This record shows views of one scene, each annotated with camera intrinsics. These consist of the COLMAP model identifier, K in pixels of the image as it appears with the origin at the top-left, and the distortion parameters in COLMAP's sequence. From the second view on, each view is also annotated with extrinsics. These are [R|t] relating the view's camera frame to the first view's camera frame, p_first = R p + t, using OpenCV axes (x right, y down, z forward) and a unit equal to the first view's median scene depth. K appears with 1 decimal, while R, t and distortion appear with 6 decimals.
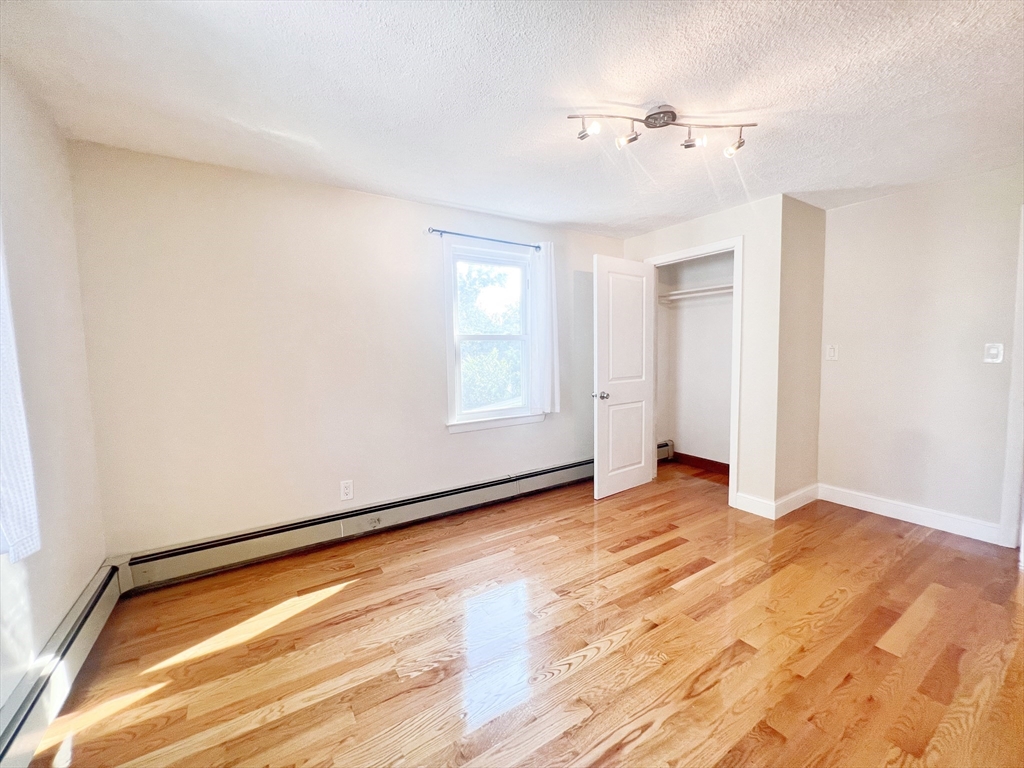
lens RADIAL K [[414.5, 0, 511.2], [0, 414.5, 381.9], [0, 0, 1]] dist [-0.000345, 0.000212]
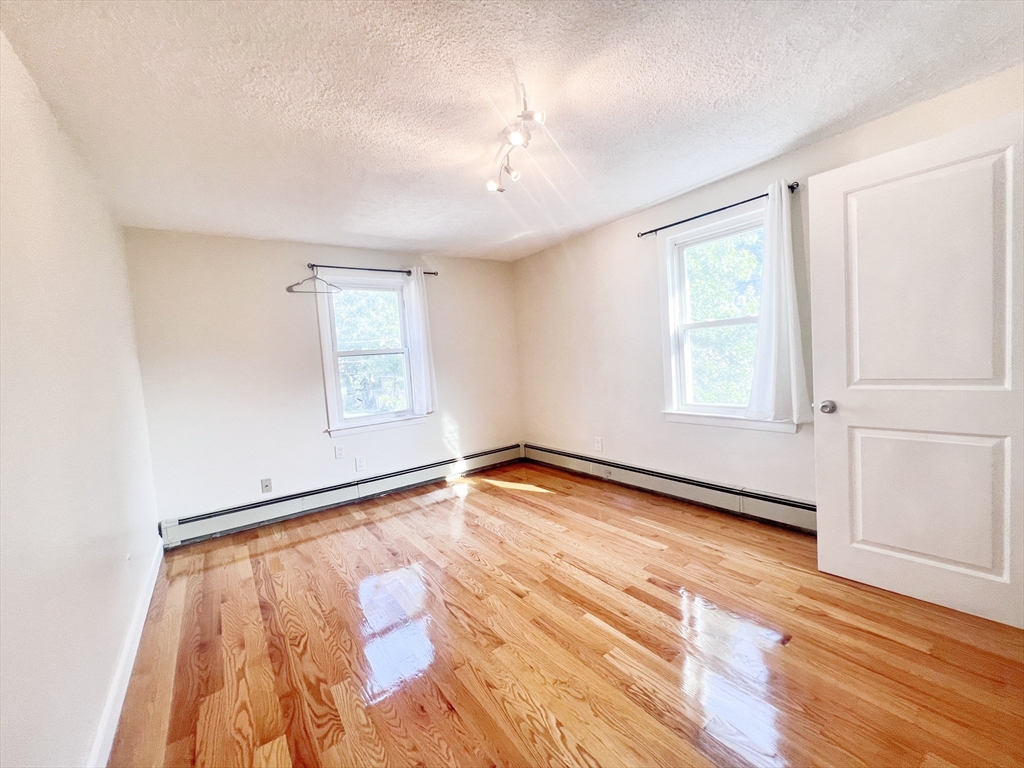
lens RADIAL K [[414.5, 0, 511.2], [0, 414.5, 381.9], [0, 0, 1]] dist [-0.000345, 0.000212]
pose [[0.053150, 0.077151, -0.995602, 0.911022], [-0.002710, 0.997018, 0.077117, -0.055730], [0.998583, -0.001401, 0.053201, 0.580264]]
